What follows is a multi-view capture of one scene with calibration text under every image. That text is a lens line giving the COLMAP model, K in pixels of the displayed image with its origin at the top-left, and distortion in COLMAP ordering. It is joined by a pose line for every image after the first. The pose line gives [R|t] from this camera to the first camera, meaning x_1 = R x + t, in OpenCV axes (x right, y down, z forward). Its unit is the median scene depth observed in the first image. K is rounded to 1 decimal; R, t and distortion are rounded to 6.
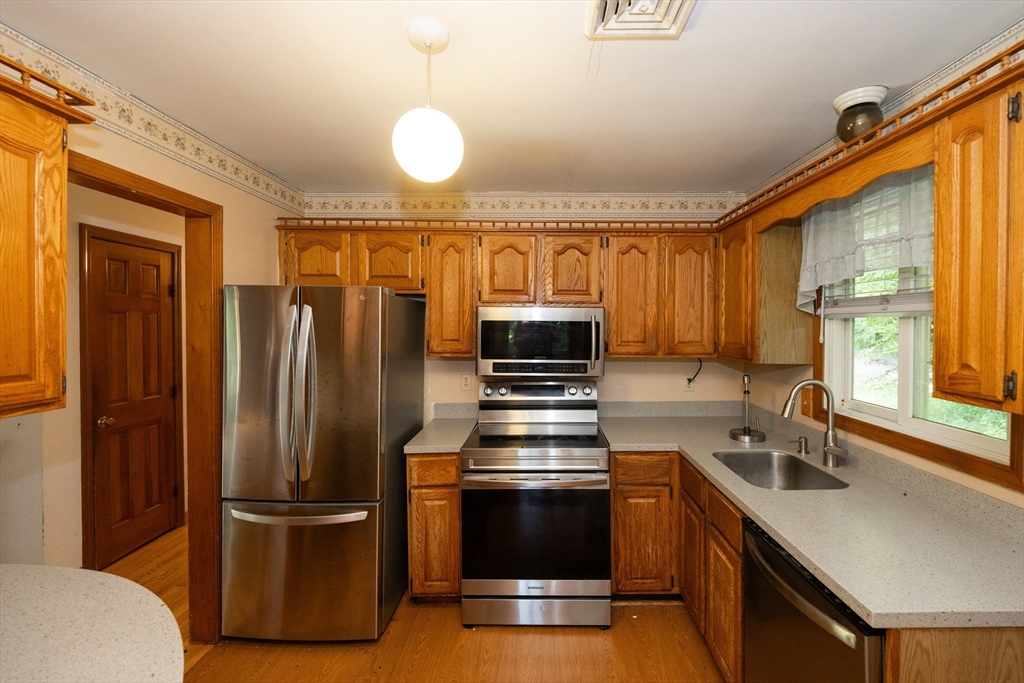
lens RADIAL K [[459.4, 0, 515.7], [0, 459.4, 333.5], [0, 0, 1]] dist [-0.002622, -0.000945]
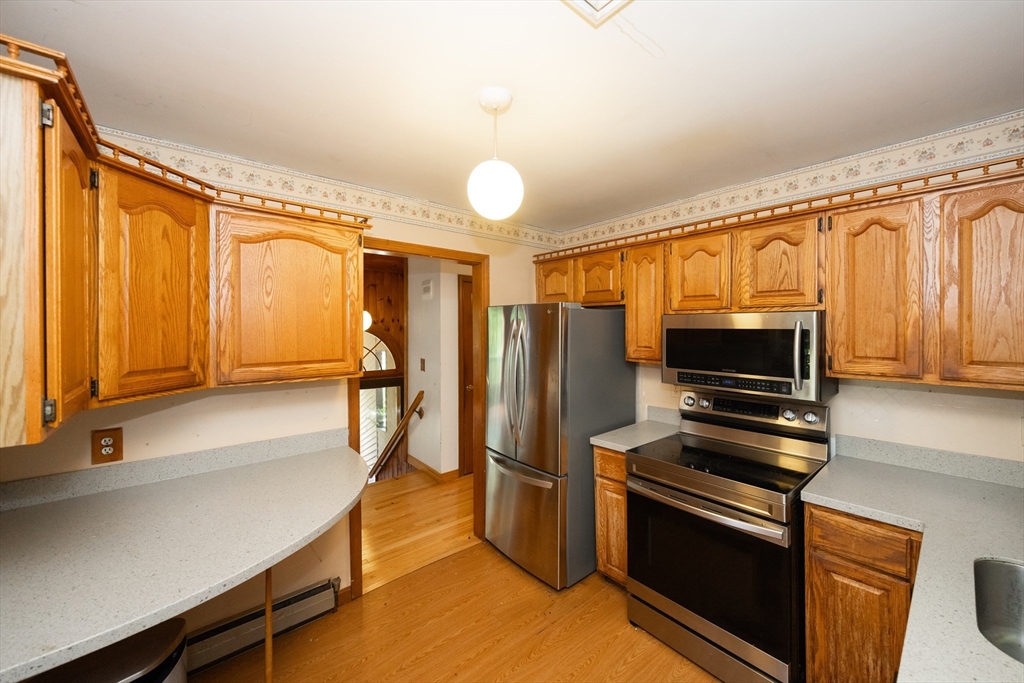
lens RADIAL K [[385.3, 0, 514.2], [0, 385.3, 333.4], [0, 0, 1]] dist [0.000669, -0.006987]
pose [[0.653493, 0.004186, -0.756921, 0.340096], [-0.009460, 0.999952, -0.002636, -0.012331], [0.756873, 0.008883, 0.653501, 0.201053]]
